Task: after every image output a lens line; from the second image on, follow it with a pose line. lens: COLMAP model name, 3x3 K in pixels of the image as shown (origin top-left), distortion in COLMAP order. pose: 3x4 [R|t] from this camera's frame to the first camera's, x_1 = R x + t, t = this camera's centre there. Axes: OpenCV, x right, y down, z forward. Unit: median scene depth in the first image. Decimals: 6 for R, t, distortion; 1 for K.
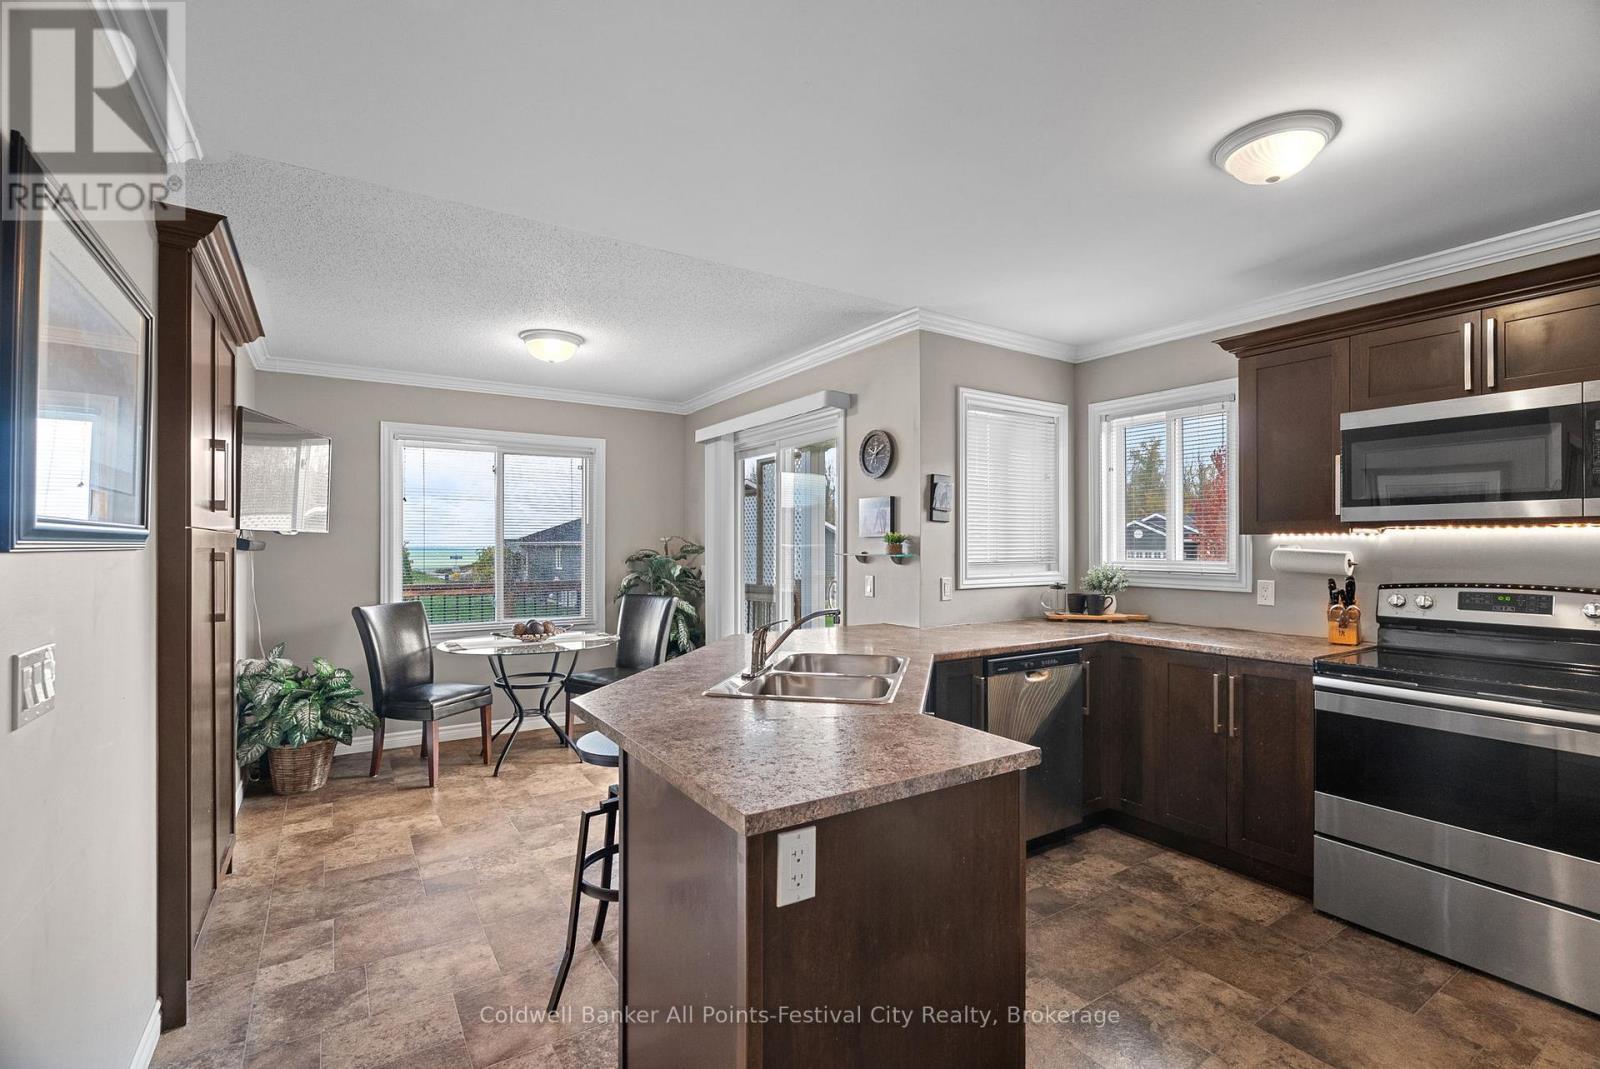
lens RADIAL K [[706.7, 0, 821.5], [0, 706.7, 544.6], [0, 0, 1]] dist [-0.000105, 0.000111]
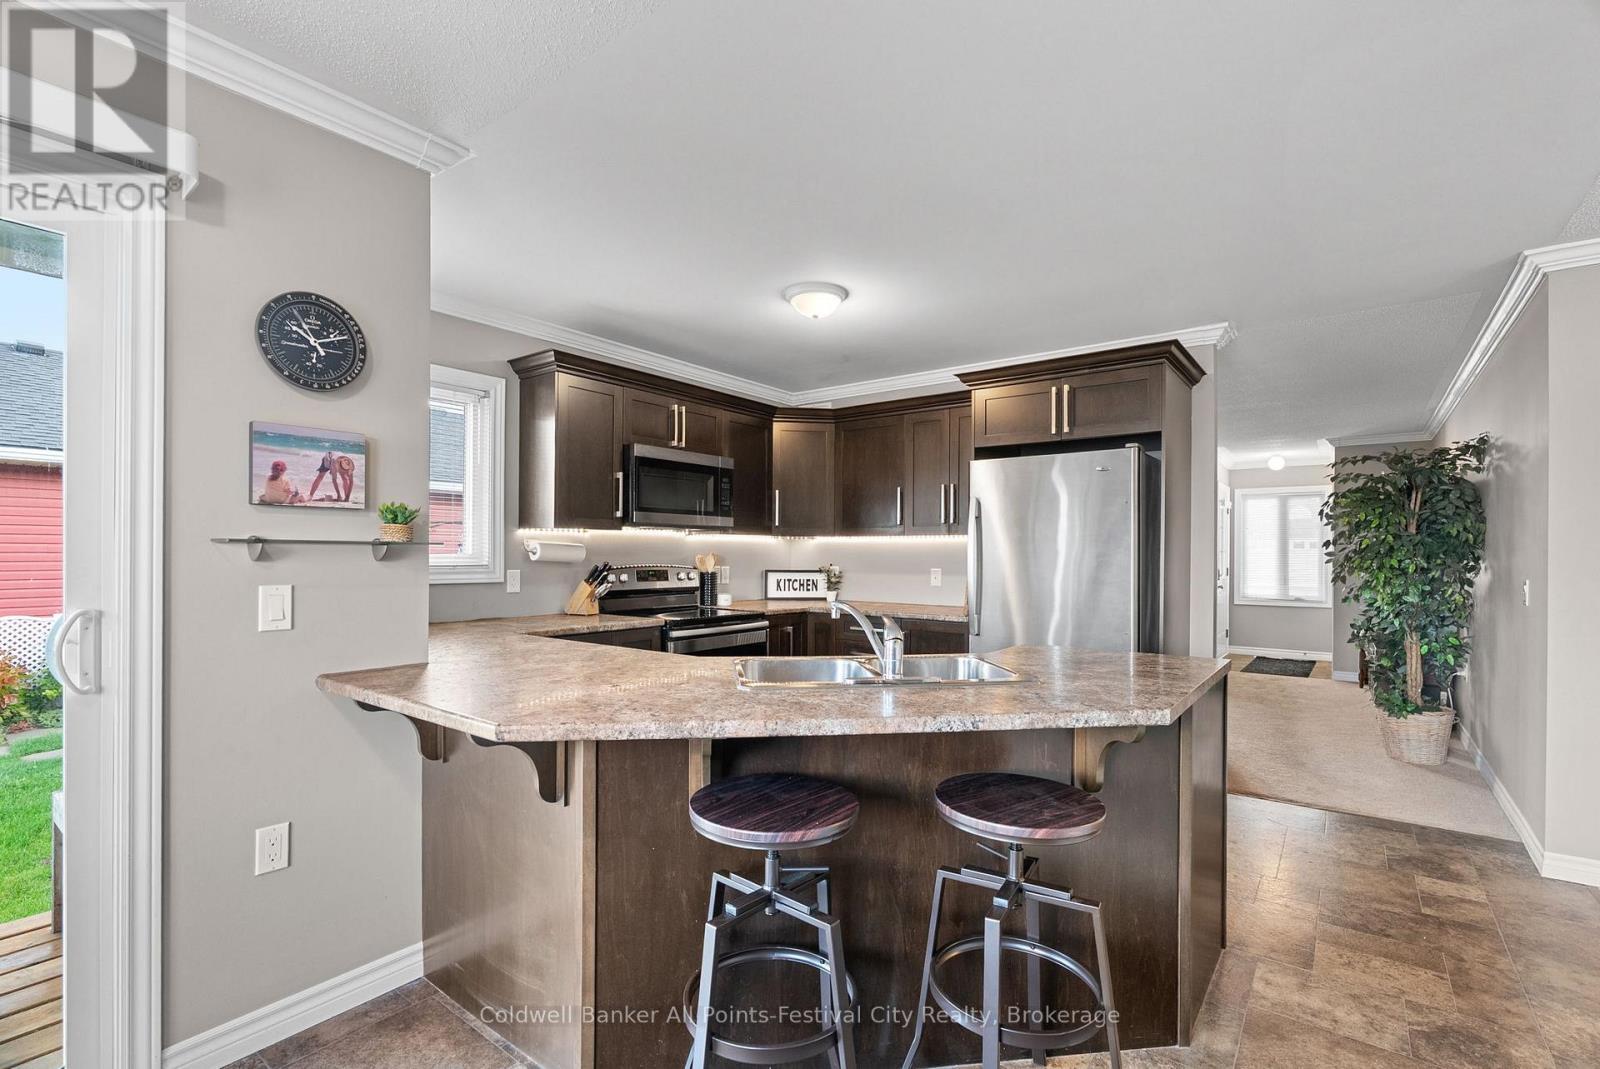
lens RADIAL K [[741.2, 0, 796.3], [0, 741.2, 552.7], [0, 0, 1]] dist [-0.005121, -0.000242]
pose [[-0.317165, -0.001753, 0.948369, -0.699532], [-0.006491, 0.999979, -0.000322, 0.023755], [-0.948348, -0.006258, -0.317169, 1.086499]]
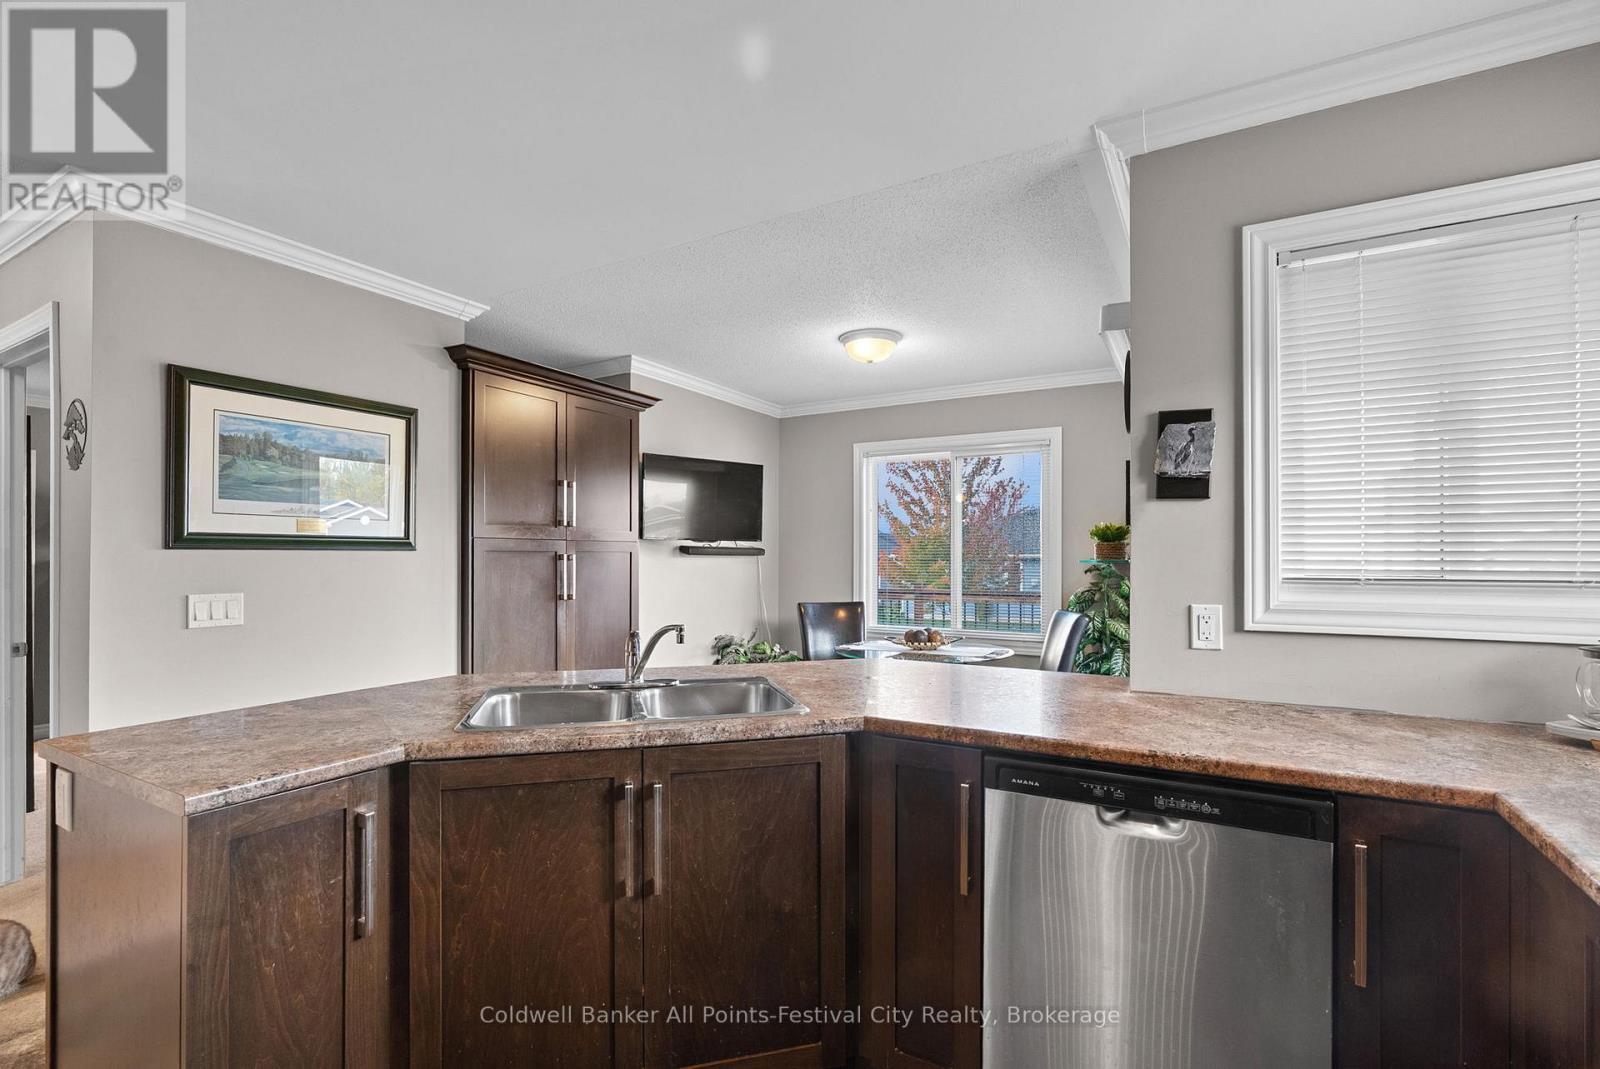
lens RADIAL K [[741.2, 0, 796.3], [0, 741.2, 552.7], [0, 0, 1]] dist [-0.005121, -0.000242]
pose [[0.433481, -0.005404, -0.901146, 0.642073], [0.000081, 0.999982, -0.005958, 0.013778], [0.901163, 0.002510, 0.433474, 0.597461]]
